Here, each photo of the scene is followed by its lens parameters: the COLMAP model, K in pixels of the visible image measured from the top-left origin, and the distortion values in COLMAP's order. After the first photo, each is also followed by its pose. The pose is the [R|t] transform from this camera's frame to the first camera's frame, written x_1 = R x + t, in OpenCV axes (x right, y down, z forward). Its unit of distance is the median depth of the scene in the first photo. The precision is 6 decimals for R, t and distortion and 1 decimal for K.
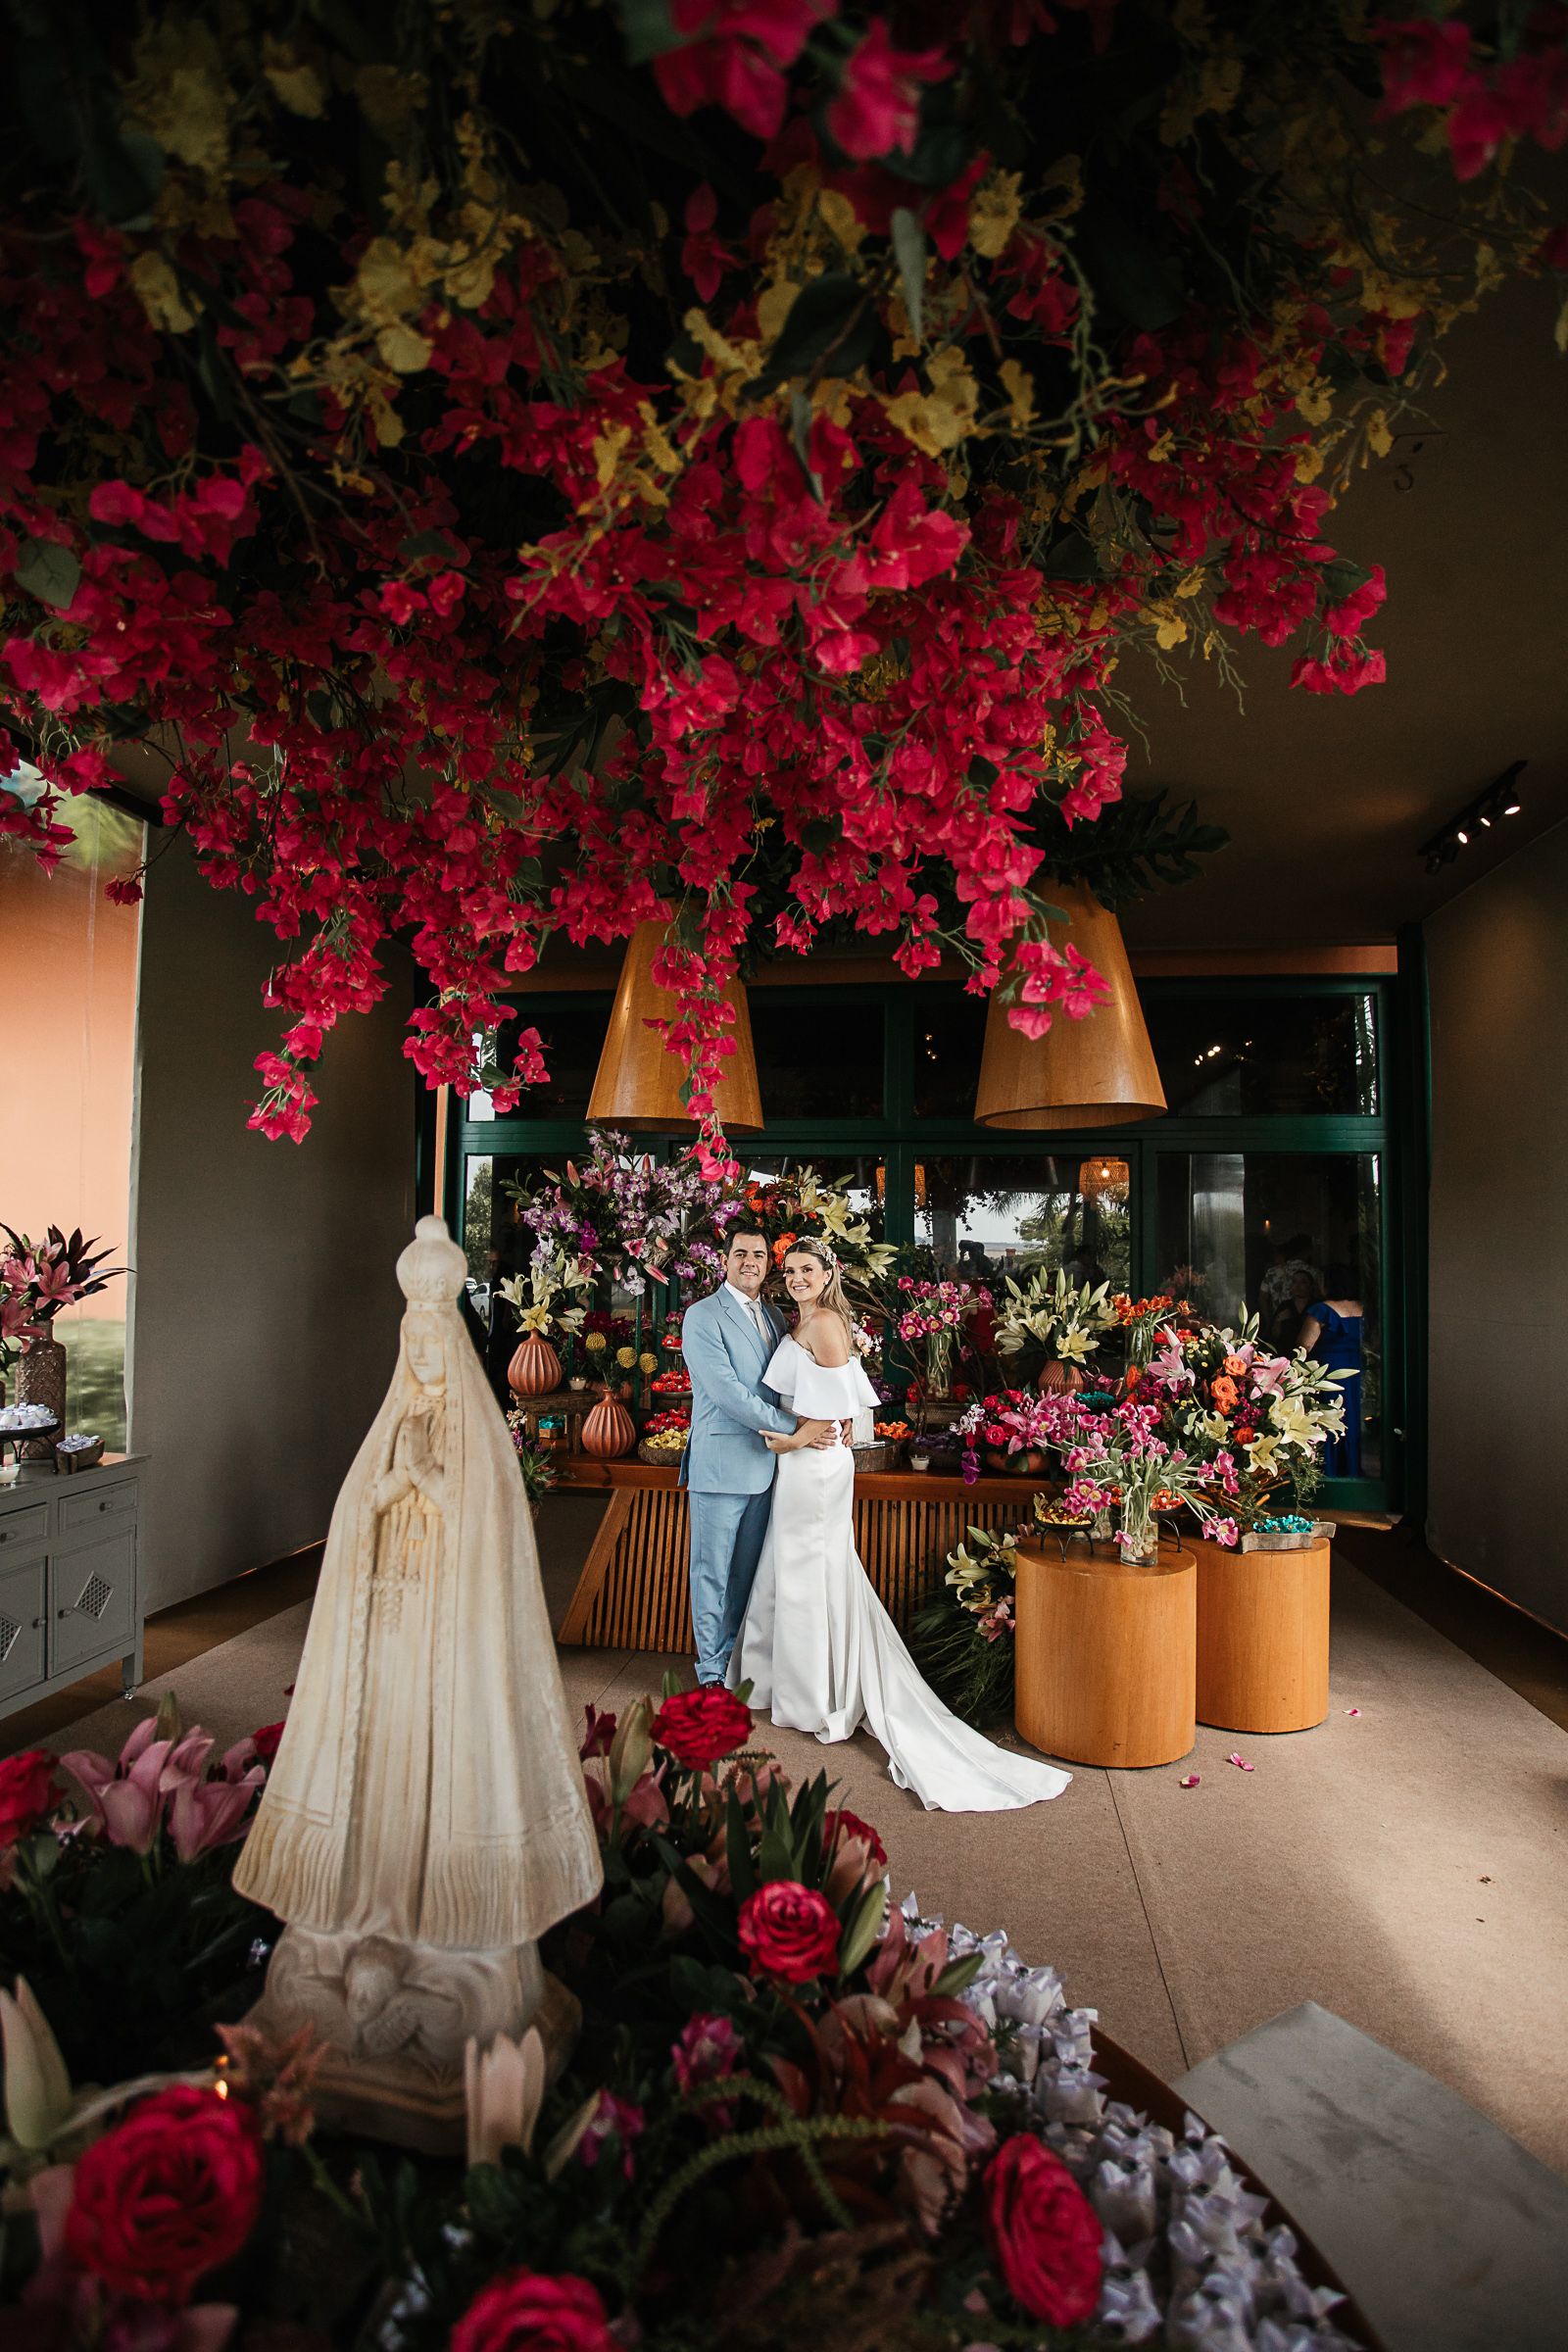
lens RADIAL K [[1163.2, 0, 787.5], [0, 1163.2, 1184.1], [0, 0, 1]] dist [-0.038642, 0.001561]
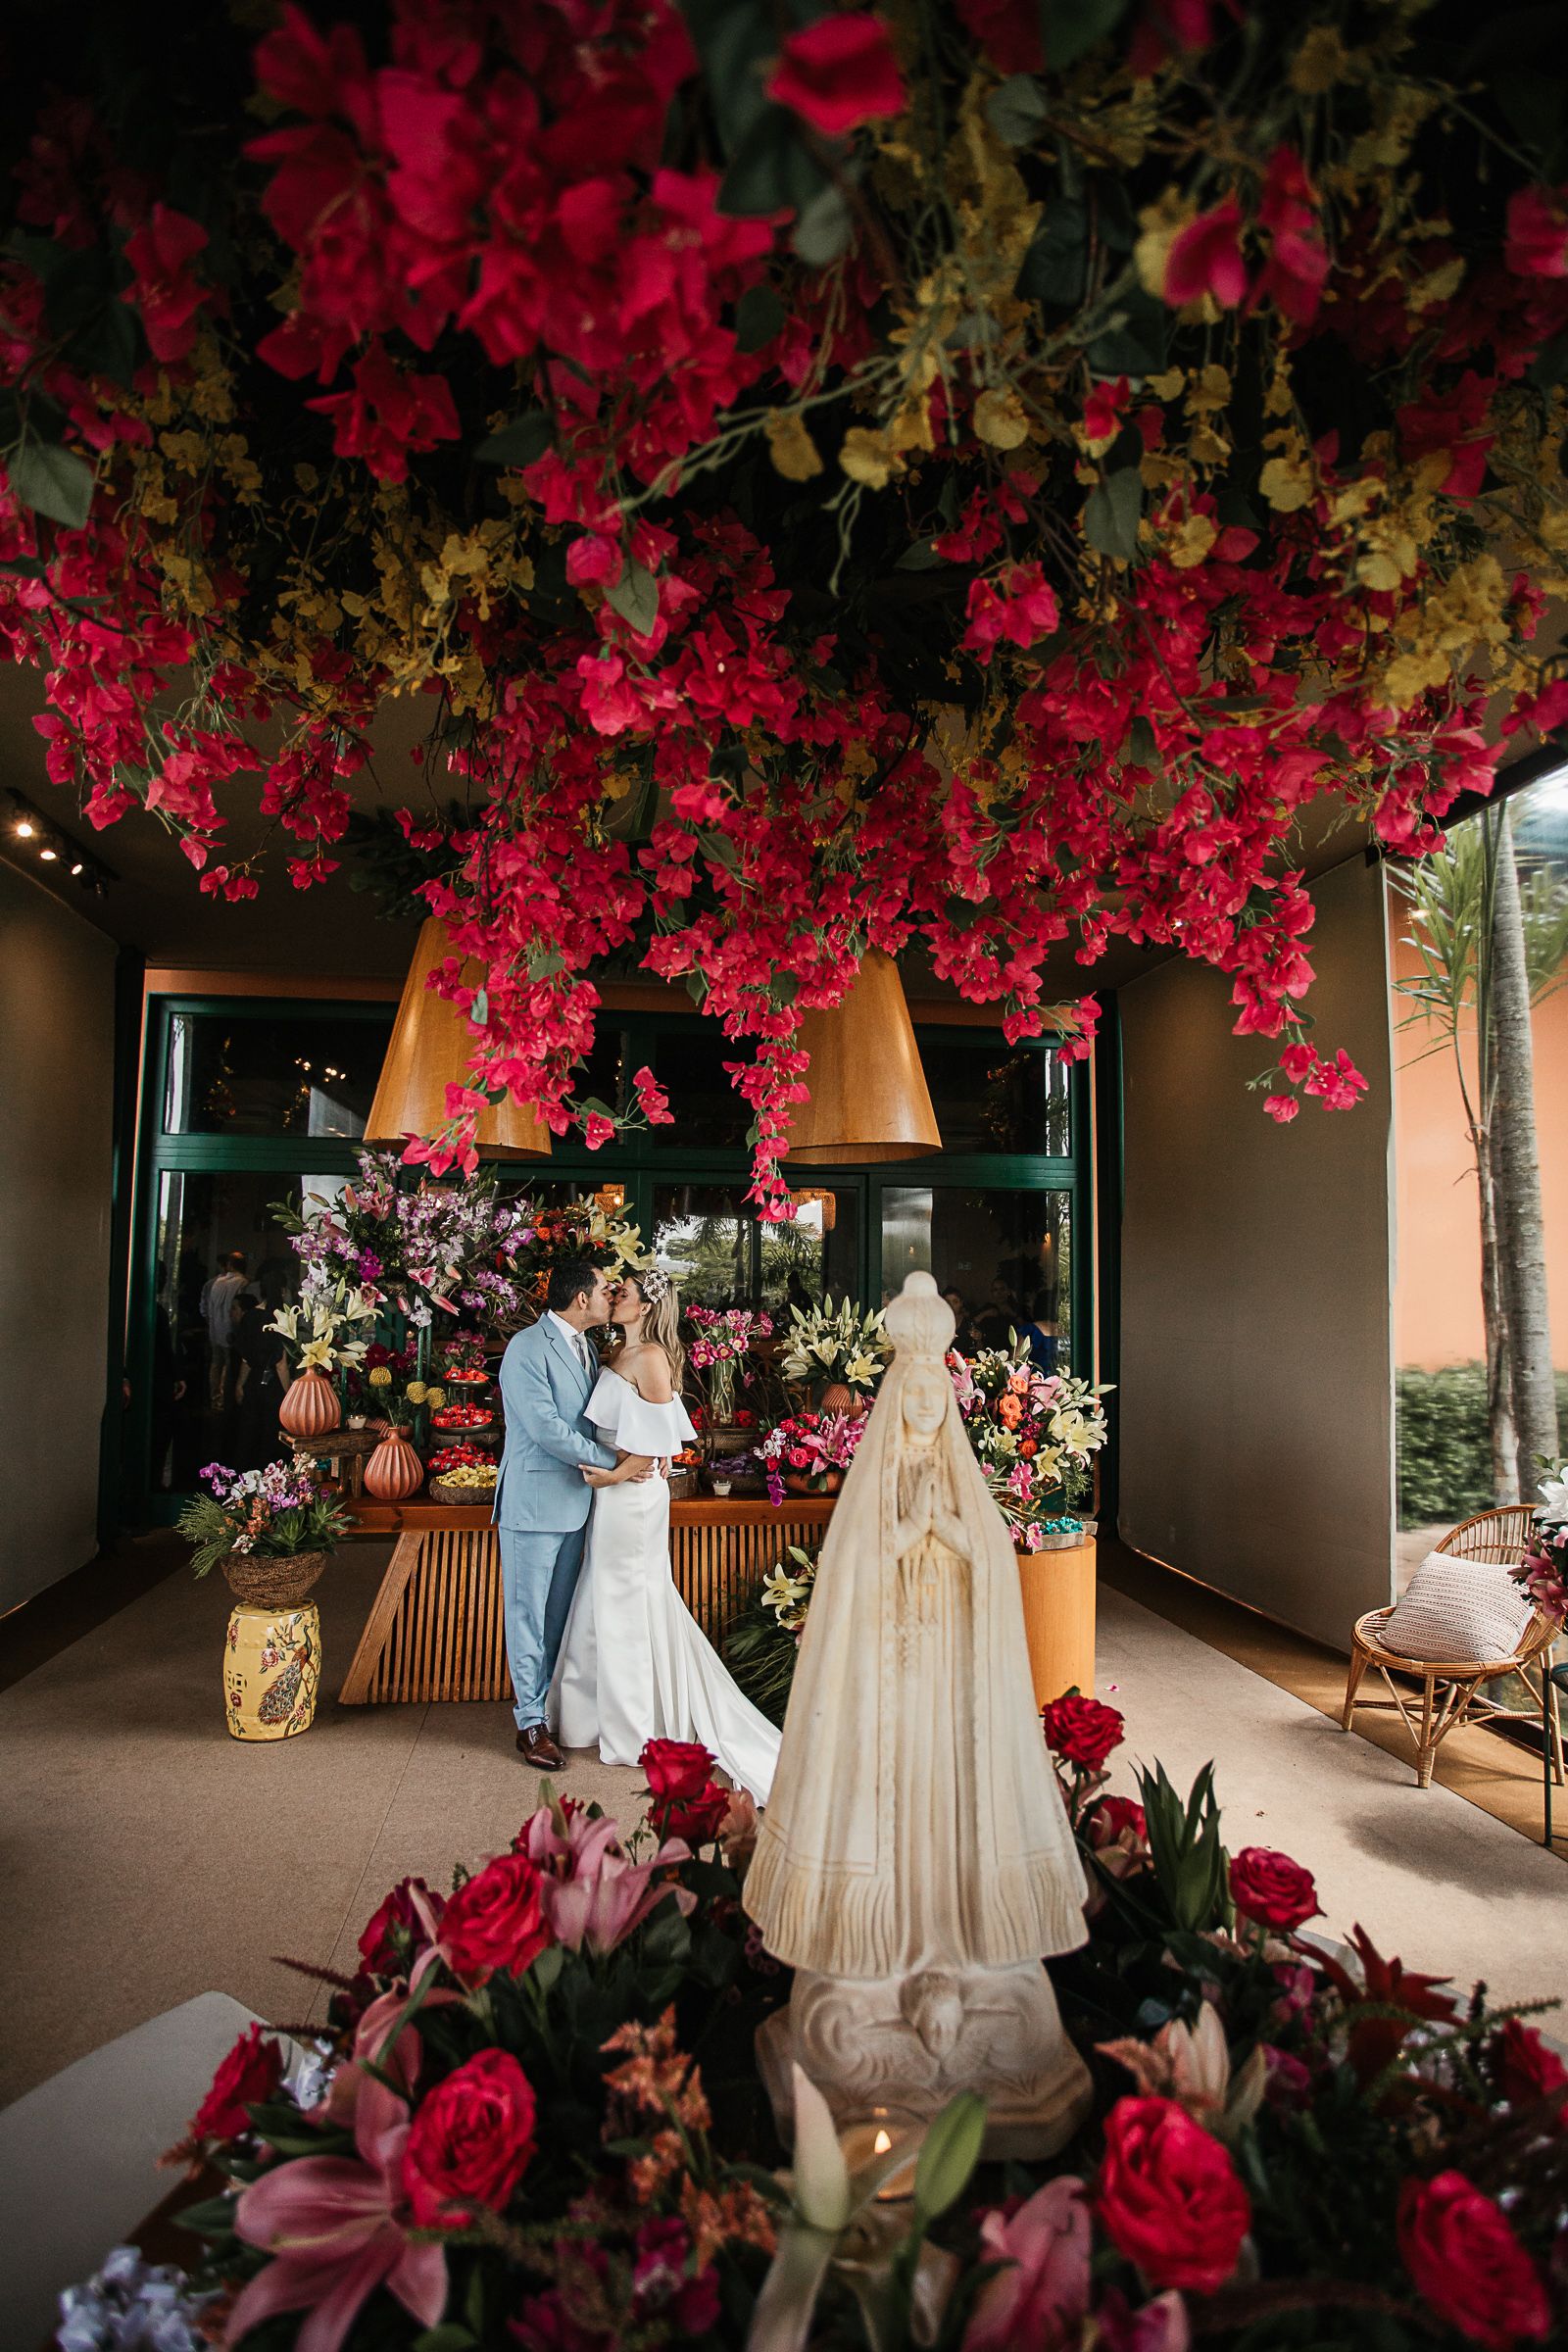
lens RADIAL K [[1163.2, 0, 784.3], [0, 1163.2, 1188.0], [0, 0, 1]] dist [-0.038642, 0.001561]
pose [[0.950870, 0.022699, 0.308758, -0.156344], [-0.017796, 0.999667, -0.018690, -0.005796], [-0.309079, 0.012277, 0.950957, 0.008493]]
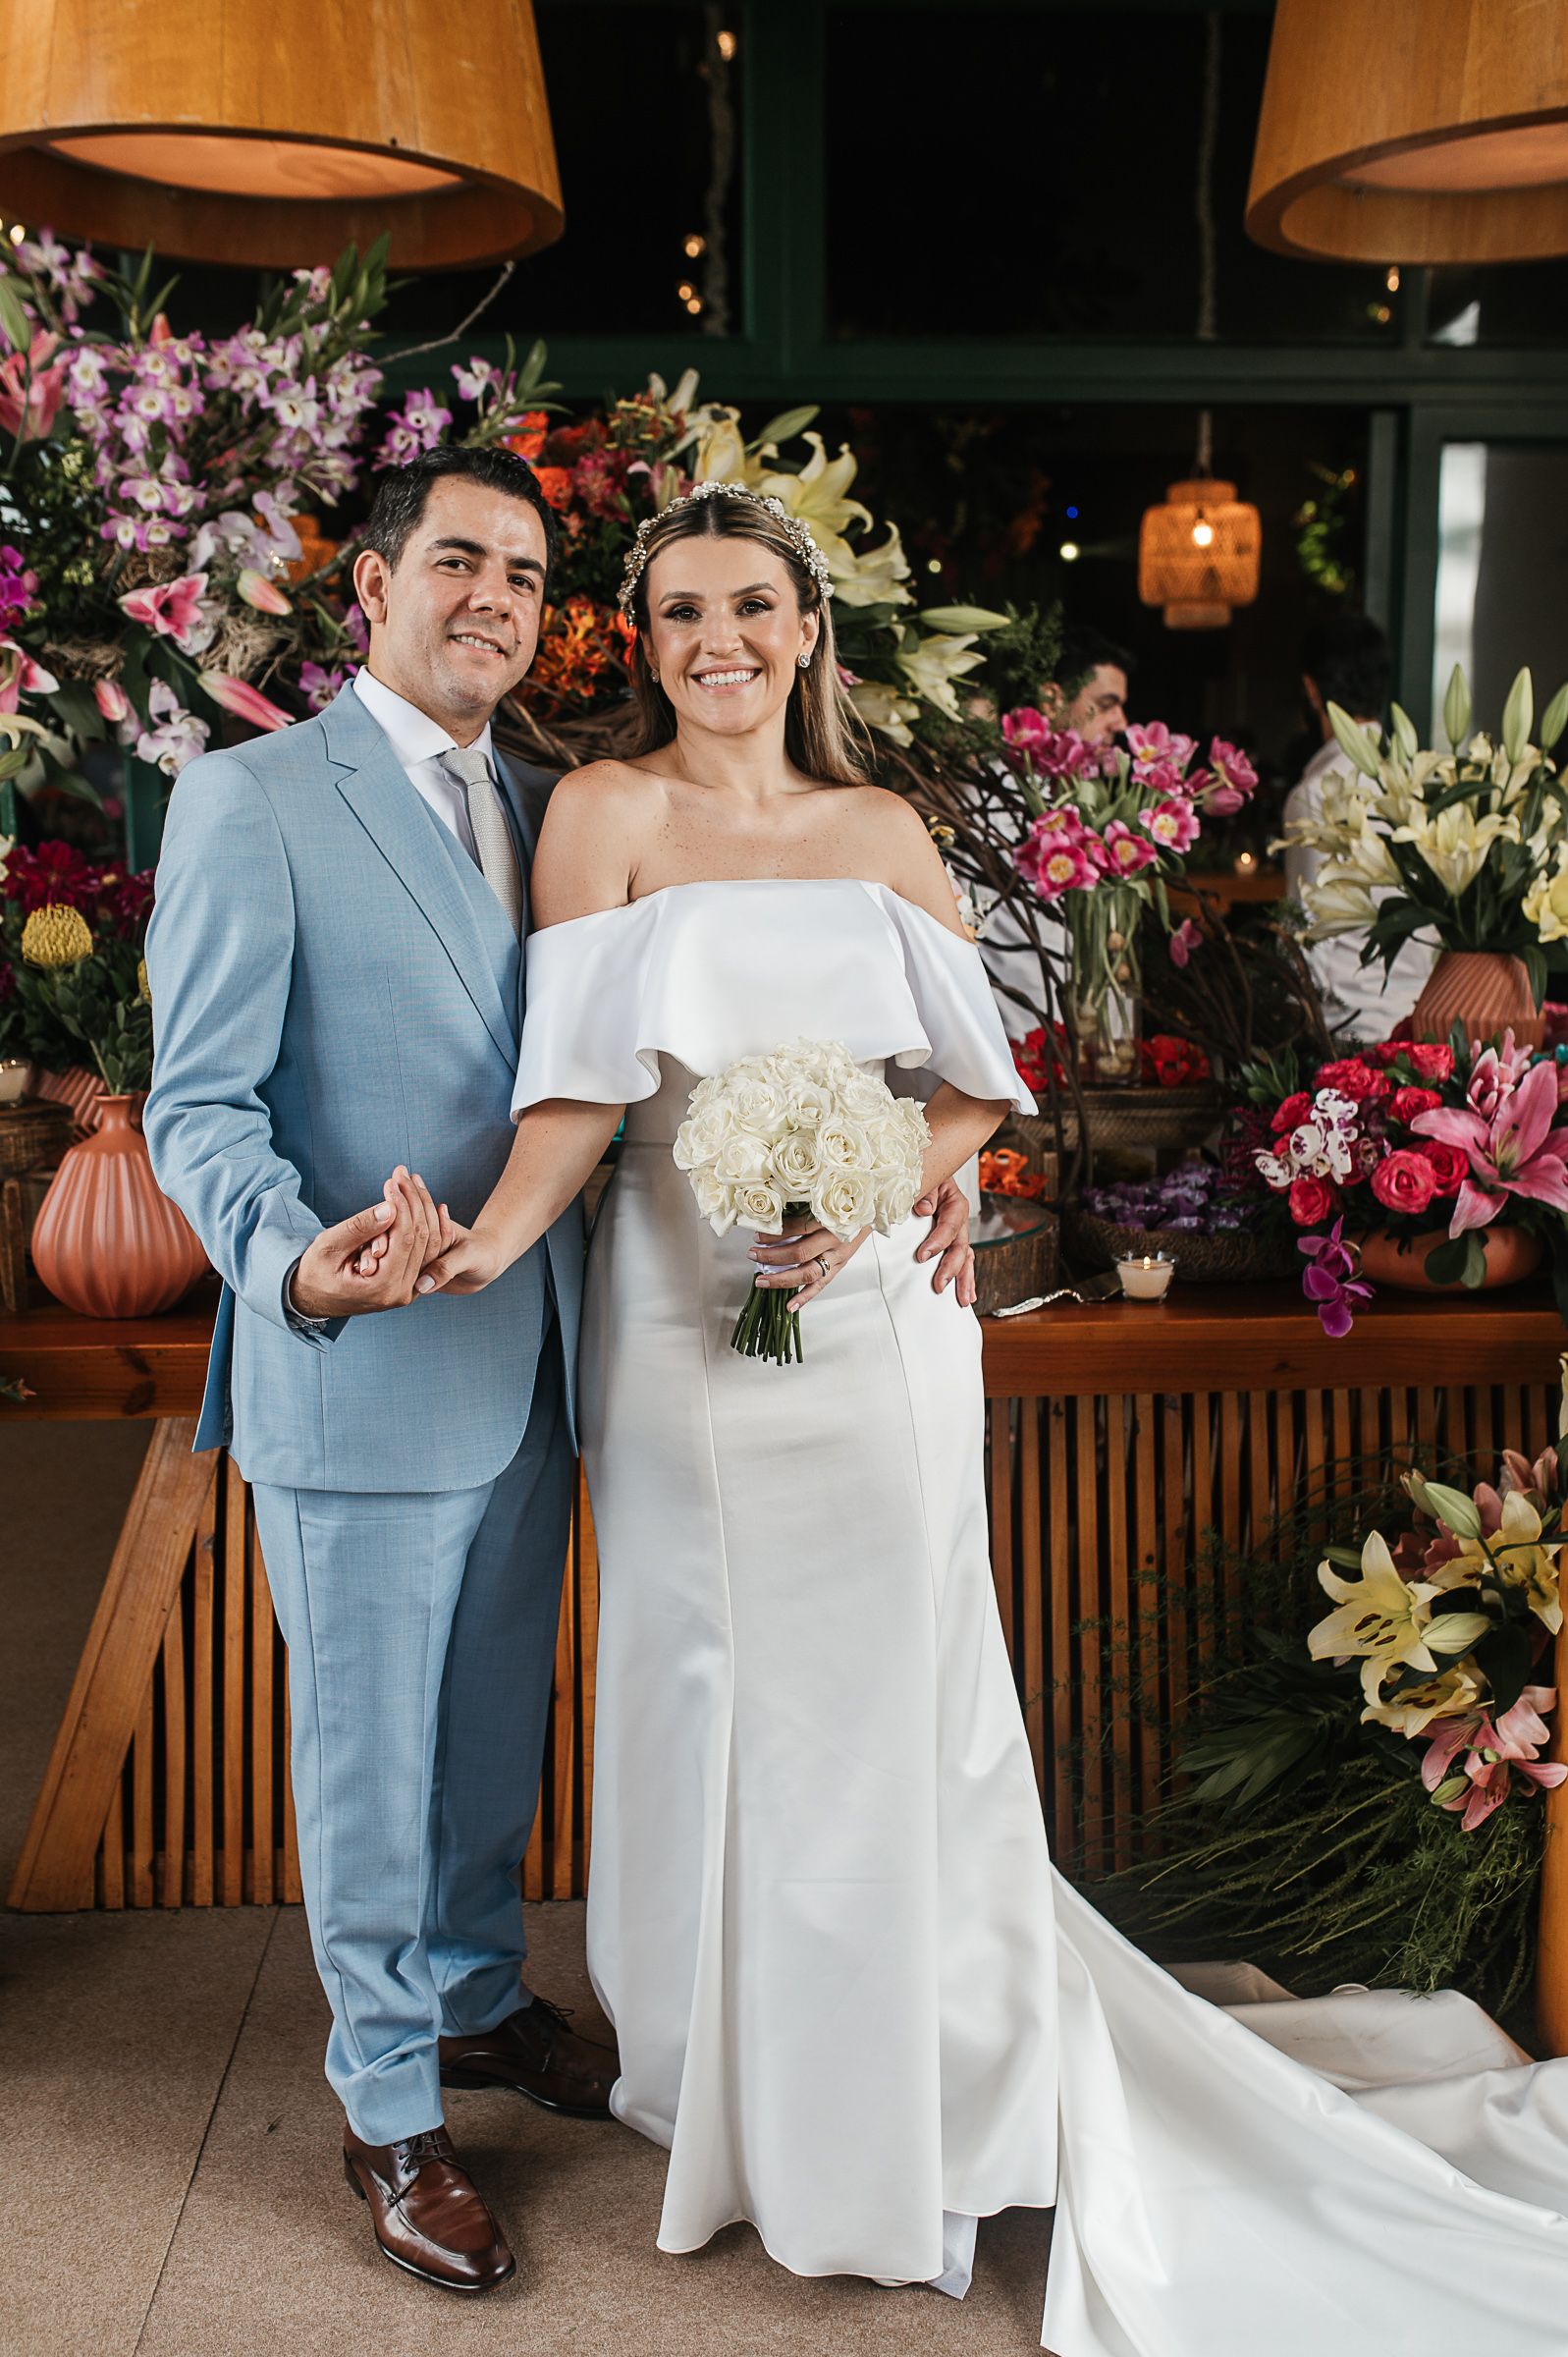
lens RADIAL K [[2274.0, 0, 782.4], [0, 2274.0, 1172.3], [0, 0, 1]] dist [-0.043899, 0.000000]
pose [[0.977300, -0.052032, 0.205371, -0.113007], [0.005806, 0.975585, 0.219544, 0.074205], [-0.211781, -0.213368, 0.953742, 0.430112]]
